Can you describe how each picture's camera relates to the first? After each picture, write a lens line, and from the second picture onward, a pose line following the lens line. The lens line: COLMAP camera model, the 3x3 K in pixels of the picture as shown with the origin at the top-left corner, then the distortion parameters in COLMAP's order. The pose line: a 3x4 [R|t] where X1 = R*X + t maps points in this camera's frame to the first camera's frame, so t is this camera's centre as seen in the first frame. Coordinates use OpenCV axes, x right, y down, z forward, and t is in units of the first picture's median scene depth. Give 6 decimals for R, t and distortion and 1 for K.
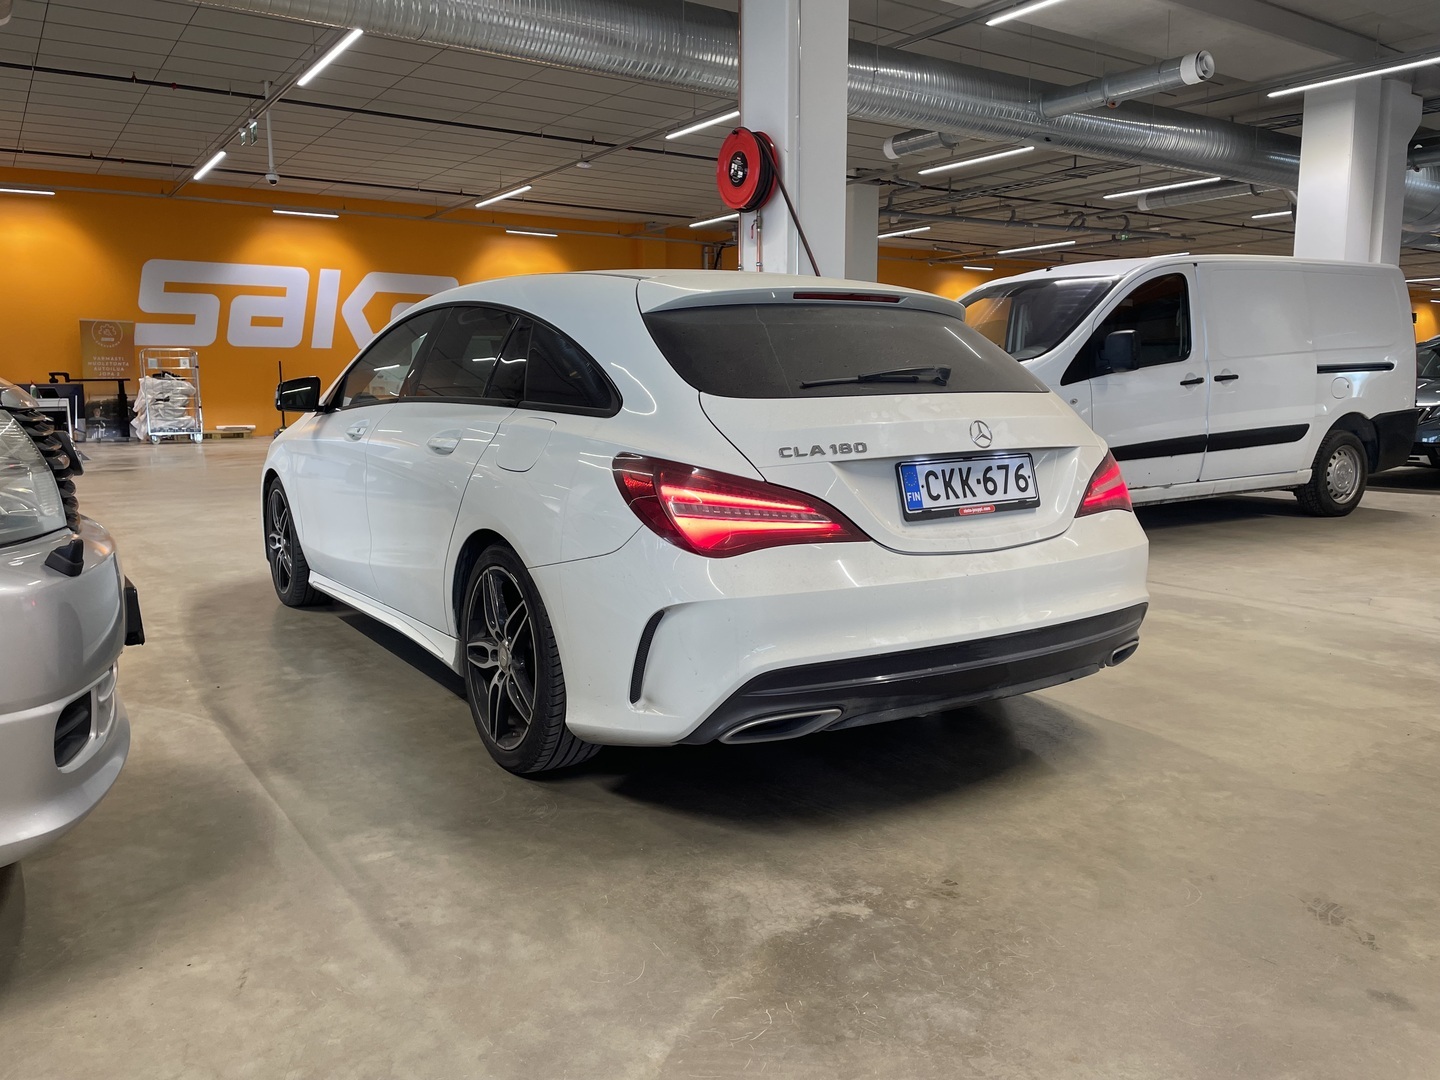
lens RADIAL K [[1068.5, 0, 720.0], [0, 1068.5, 540.0], [0, 0, 1]] dist [0.055890, -0.067488]
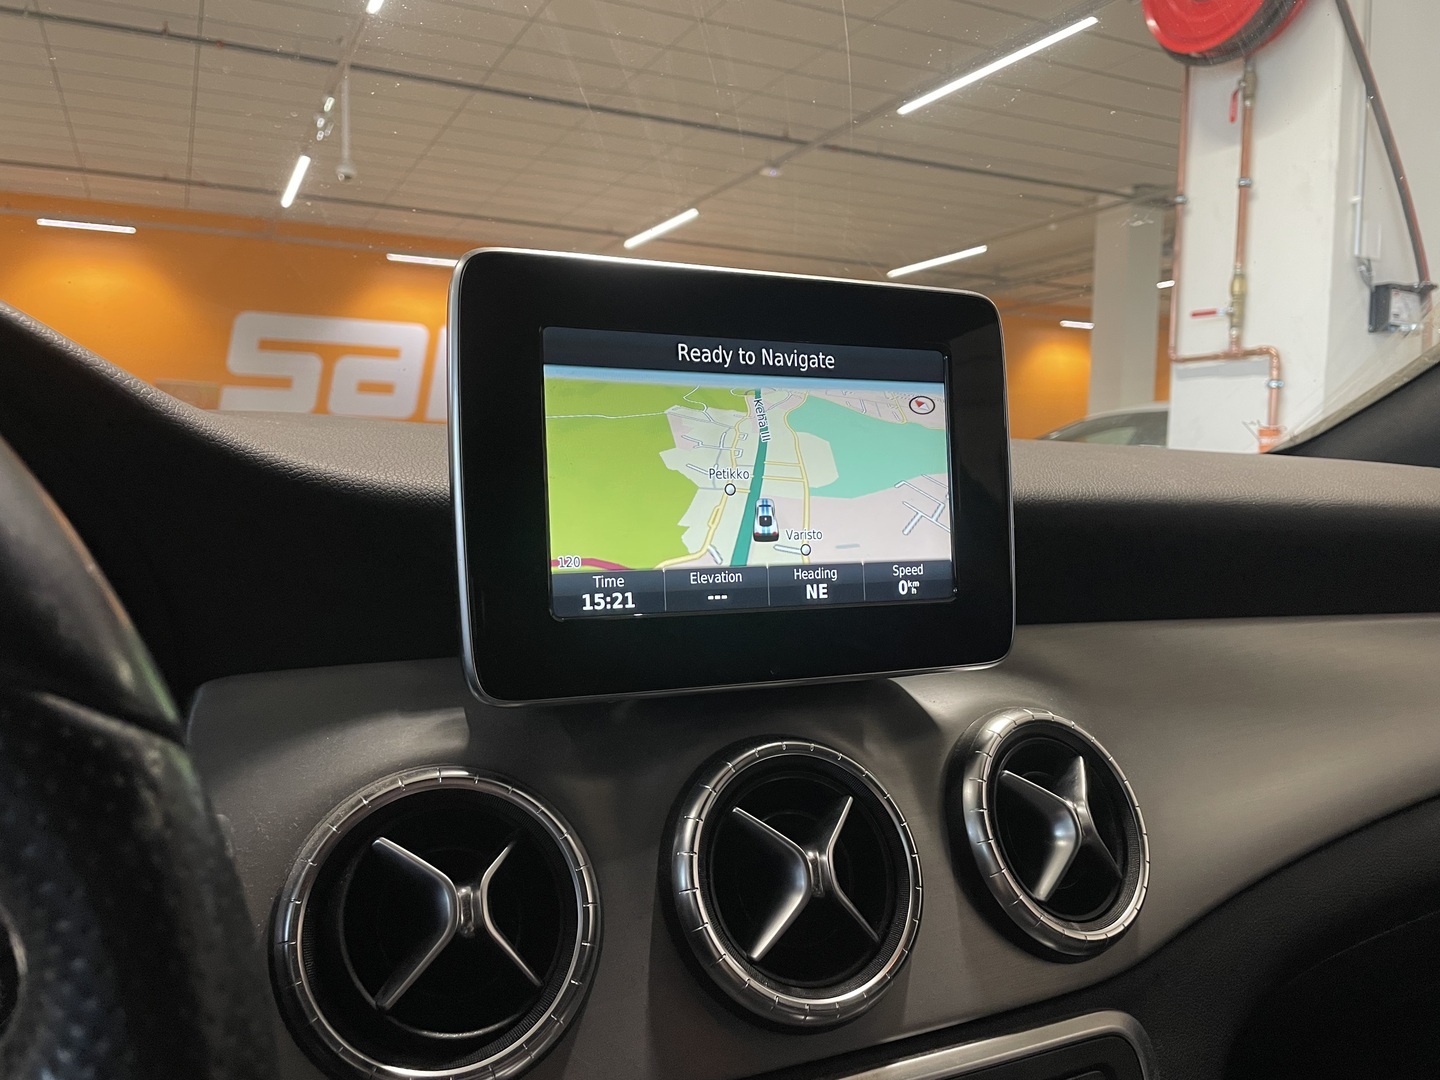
lens RADIAL K [[1068.5, 0, 720.0], [0, 1068.5, 540.0], [0, 0, 1]] dist [0.055890, -0.067488]
pose [[0.990953, 0.030361, -0.130728, -0.046263], [-0.041203, 0.995859, -0.081041, -0.030249], [0.127727, 0.085694, 0.988100, 0.234580]]
